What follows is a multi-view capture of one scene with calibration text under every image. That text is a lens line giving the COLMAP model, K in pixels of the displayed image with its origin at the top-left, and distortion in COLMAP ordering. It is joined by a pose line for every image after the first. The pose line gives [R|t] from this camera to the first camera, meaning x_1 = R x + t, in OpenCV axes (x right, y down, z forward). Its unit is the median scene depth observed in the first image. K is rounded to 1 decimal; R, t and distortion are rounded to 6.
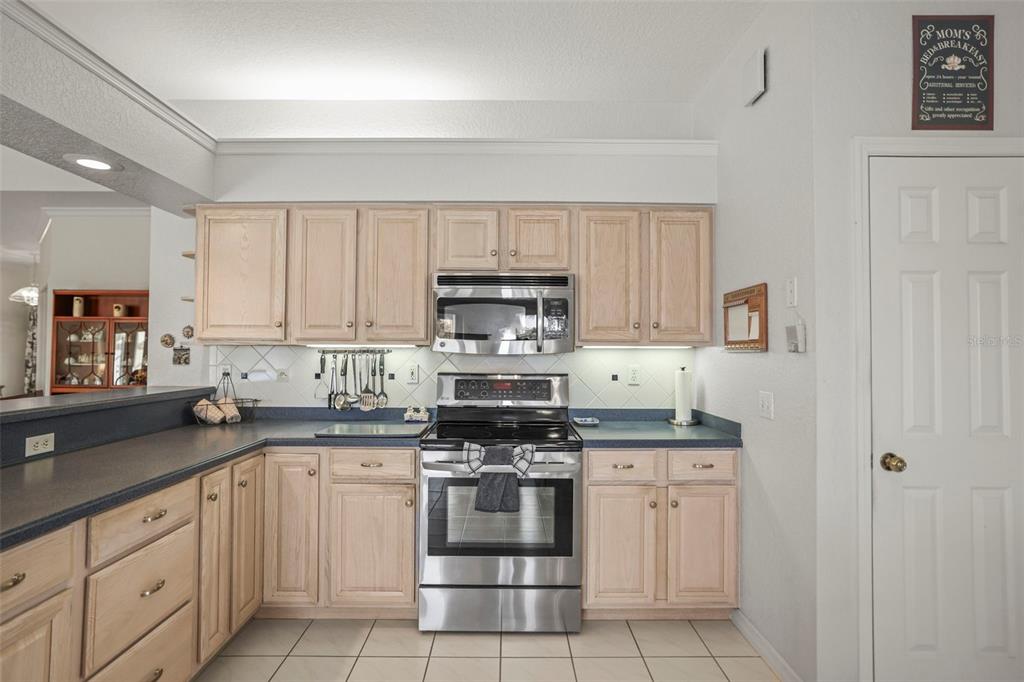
lens RADIAL K [[519.3, 0, 506.7], [0, 519.3, 338.1], [0, 0, 1]] dist [-0.024680, 0.009767]
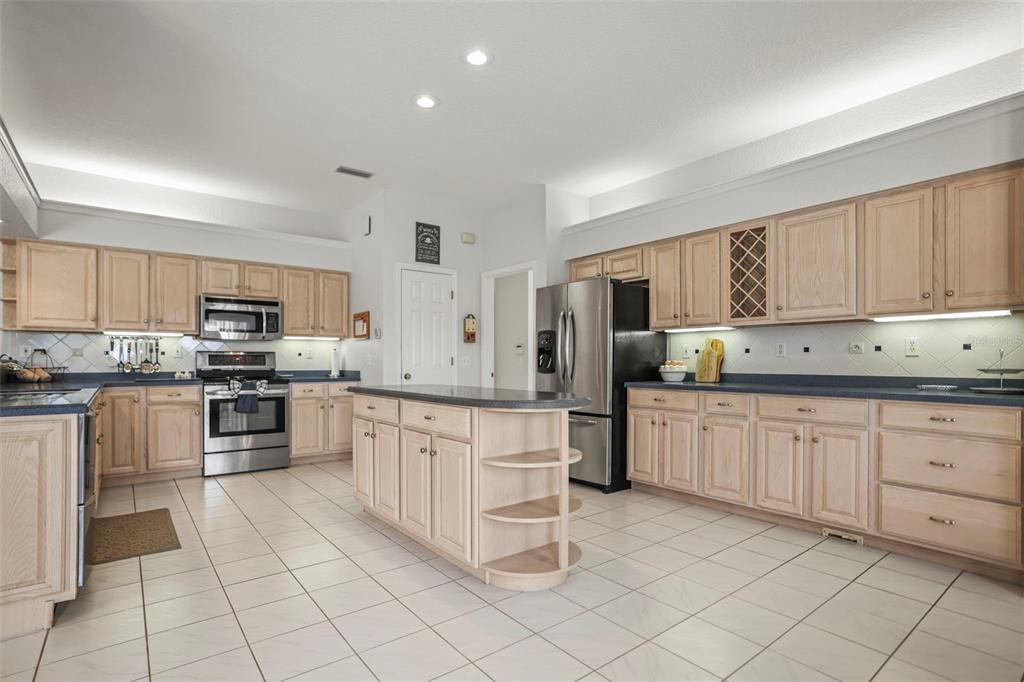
lens RADIAL K [[494.4, 0, 493.0], [0, 494.4, 359.3], [0, 0, 1]] dist [0.004008, 0.000105]
pose [[0.799730, -0.004702, 0.600341, -0.369374], [-0.009411, 0.999748, 0.020367, 0.057425], [-0.600286, -0.021938, 0.799484, -1.039146]]
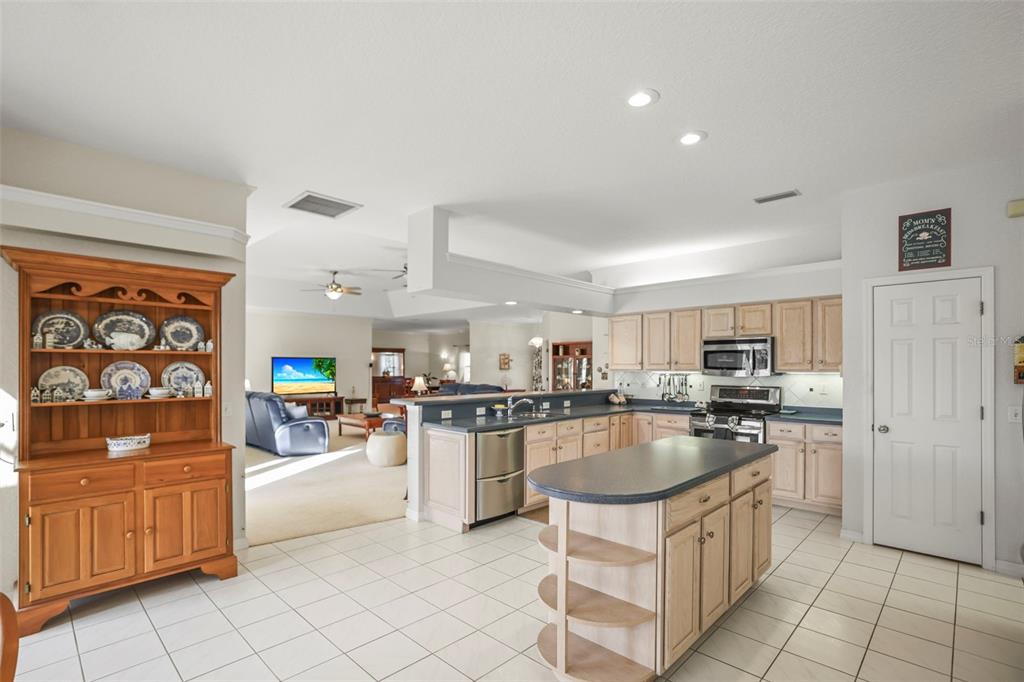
lens RADIAL K [[494.4, 0, 526.2], [0, 494.4, 367.2], [0, 0, 1]] dist [0.004008, 0.000105]
pose [[0.746433, -0.004316, -0.665447, 0.690857], [0.019499, 0.999691, 0.015388, -0.053732], [0.665175, -0.024462, 0.746286, -1.055145]]
